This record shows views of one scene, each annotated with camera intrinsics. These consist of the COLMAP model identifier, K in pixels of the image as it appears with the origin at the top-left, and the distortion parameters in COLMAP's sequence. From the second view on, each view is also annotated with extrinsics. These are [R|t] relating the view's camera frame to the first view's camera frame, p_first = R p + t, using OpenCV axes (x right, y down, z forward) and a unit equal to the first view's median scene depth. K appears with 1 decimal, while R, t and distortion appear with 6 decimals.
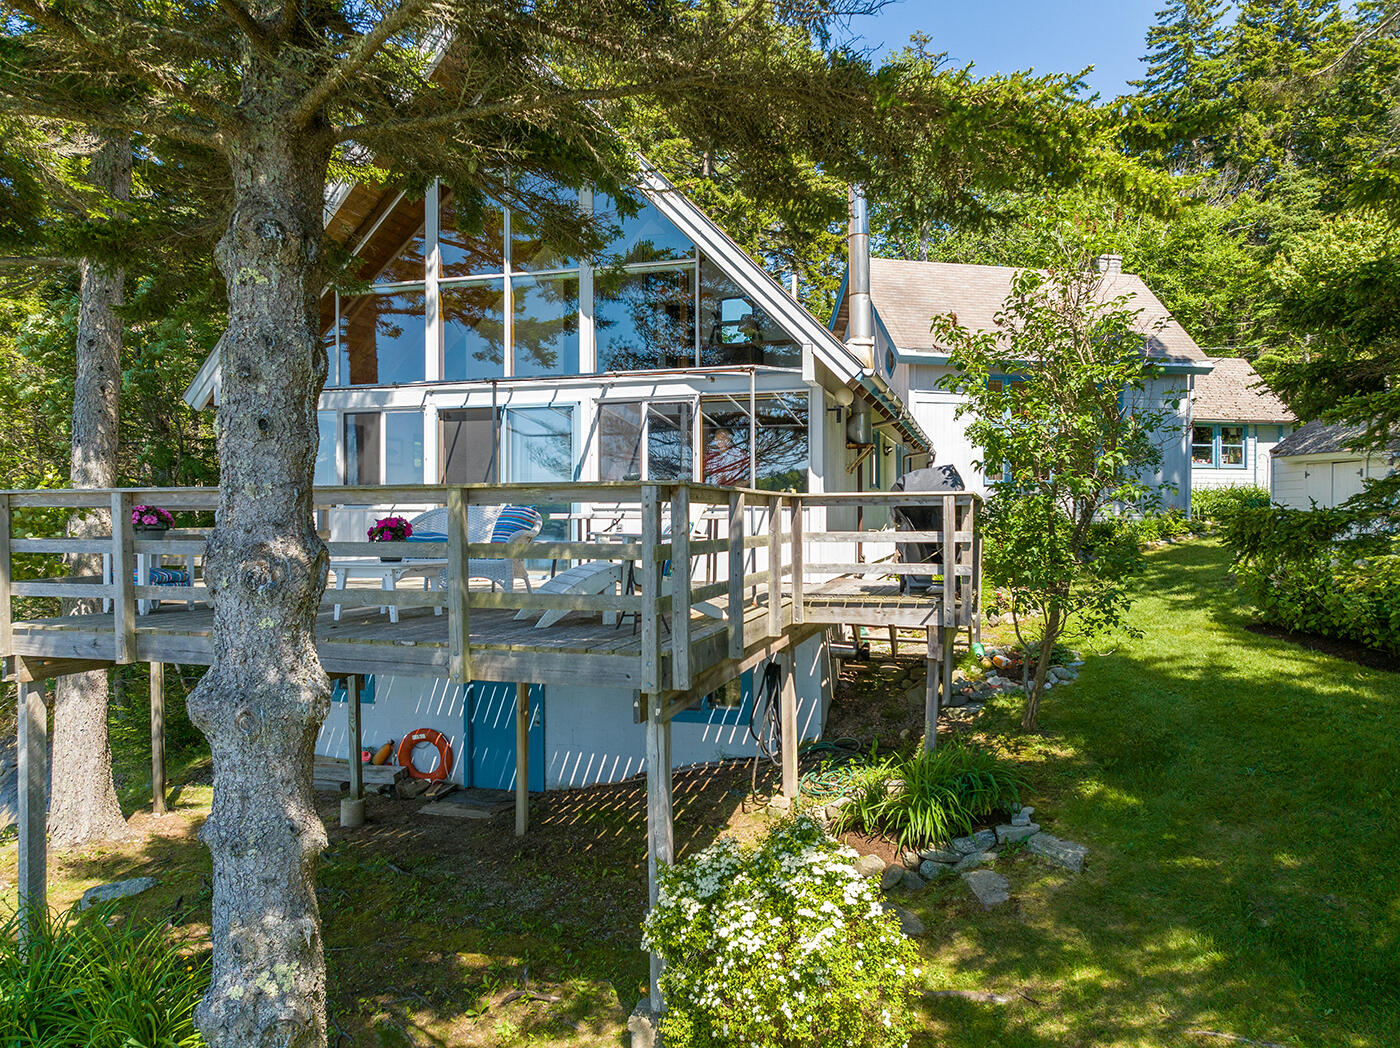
lens RADIAL K [[984.2, 0, 700.0], [0, 984.2, 524.0], [0, 0, 1]] dist [-0.035878, 0.021085]
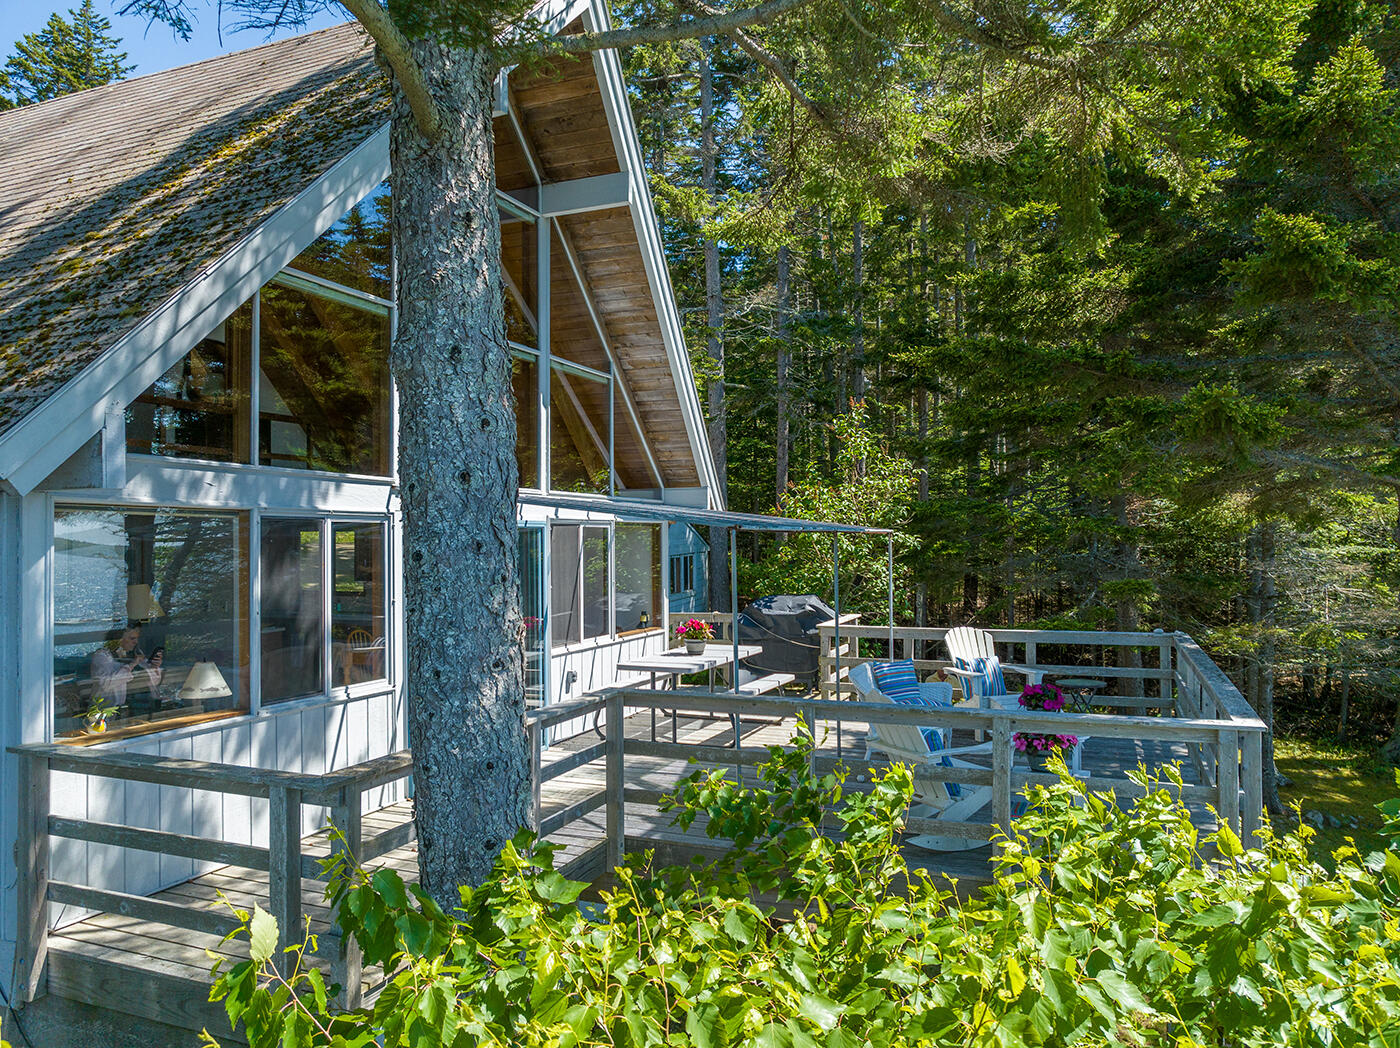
lens RADIAL K [[984.2, 0, 700.0], [0, 984.2, 524.0], [0, 0, 1]] dist [-0.035878, 0.021085]
pose [[0.114403, 0.021851, 0.993194, -0.866321], [0.015695, 0.999594, -0.023799, -0.096443], [-0.993310, 0.018310, 0.114014, 0.745671]]
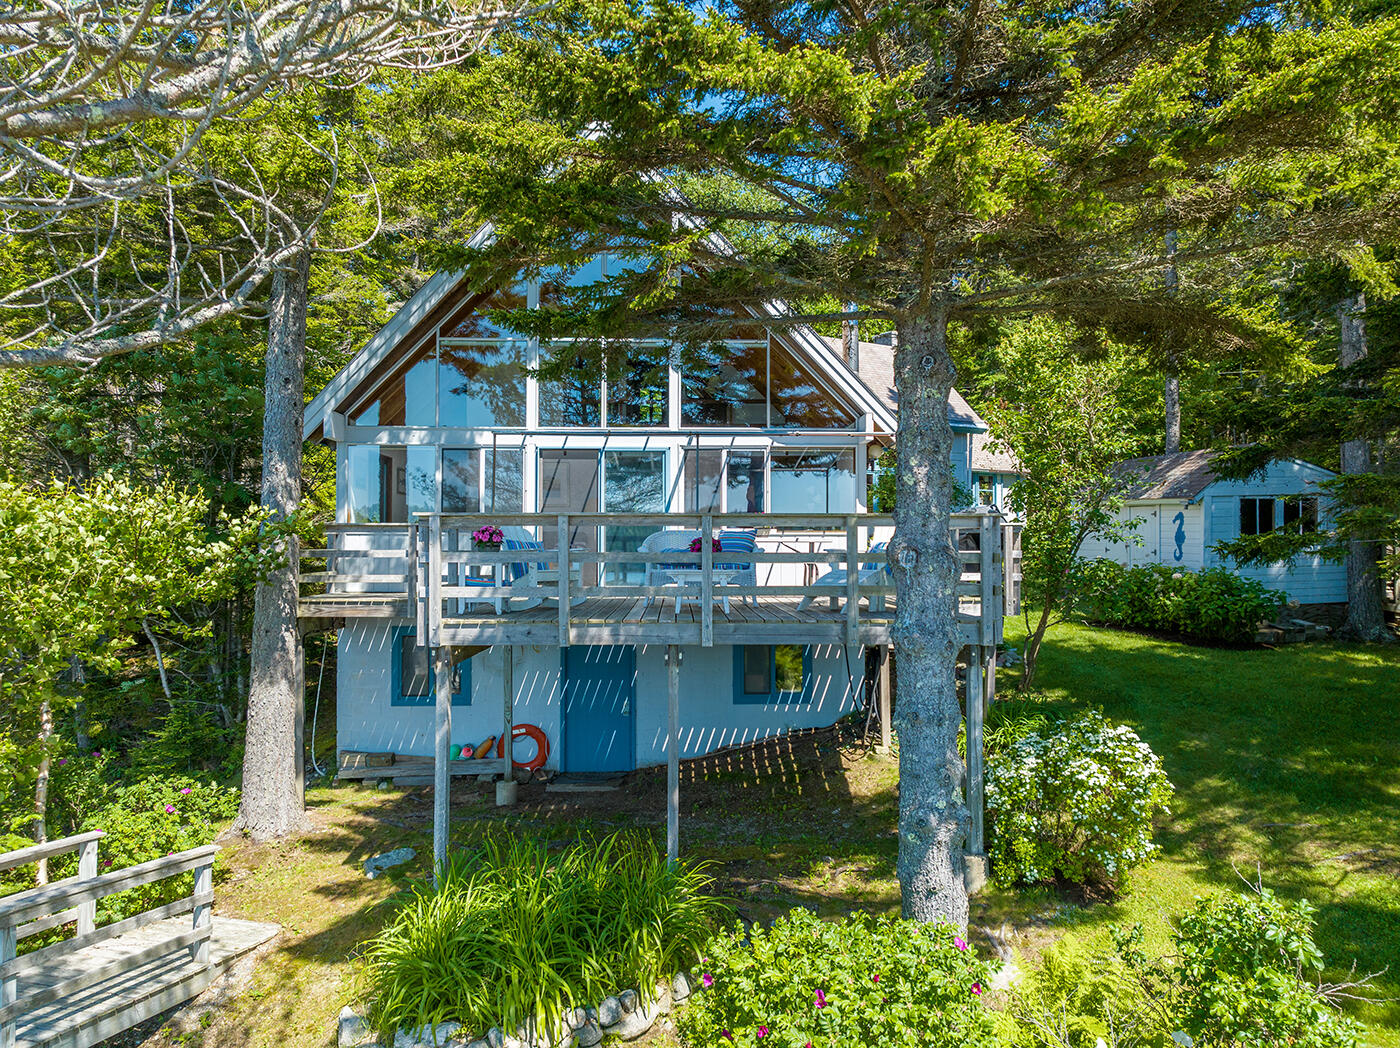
lens RADIAL K [[982.3, 0, 698.7], [0, 982.3, 529.1], [0, 0, 1]] dist [-0.034662, 0.020329]
pose [[0.949547, 0.009789, 0.313472, -0.450853], [-0.000750, 0.999581, -0.028943, 0.012549], [-0.313623, 0.027248, 0.949156, -0.166609]]
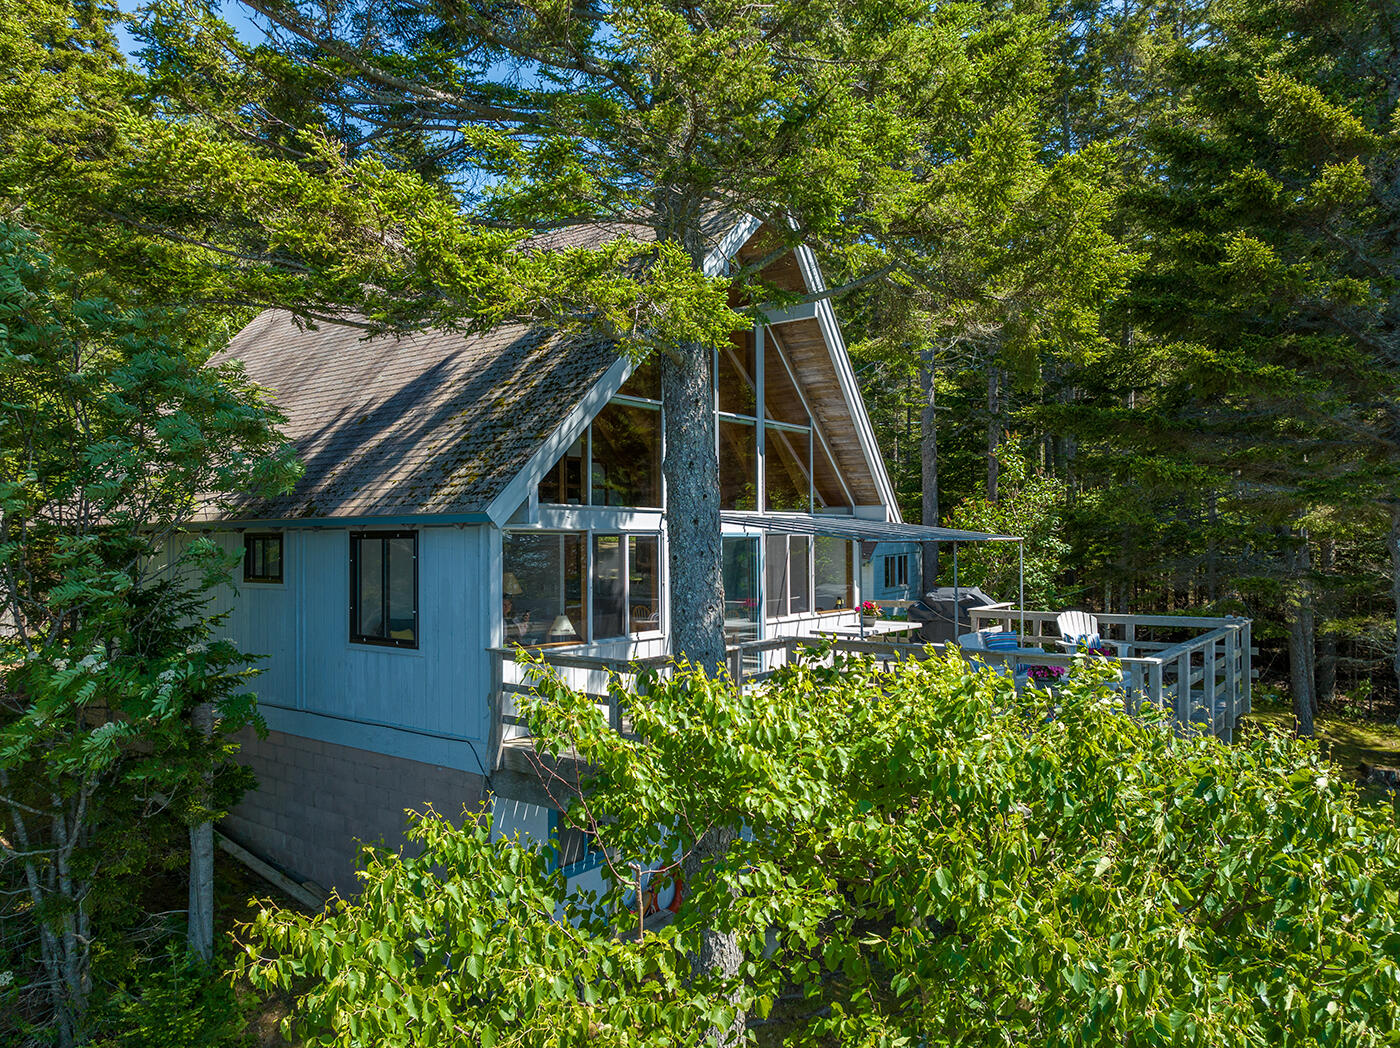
lens RADIAL K [[982.3, 0, 698.7], [0, 982.3, 529.1], [0, 0, 1]] dist [-0.034662, 0.020329]
pose [[0.369612, 0.013651, 0.929086, -1.200566], [0.012250, 0.999734, -0.019563, -0.101423], [-0.929106, 0.018612, 0.369346, 0.600476]]
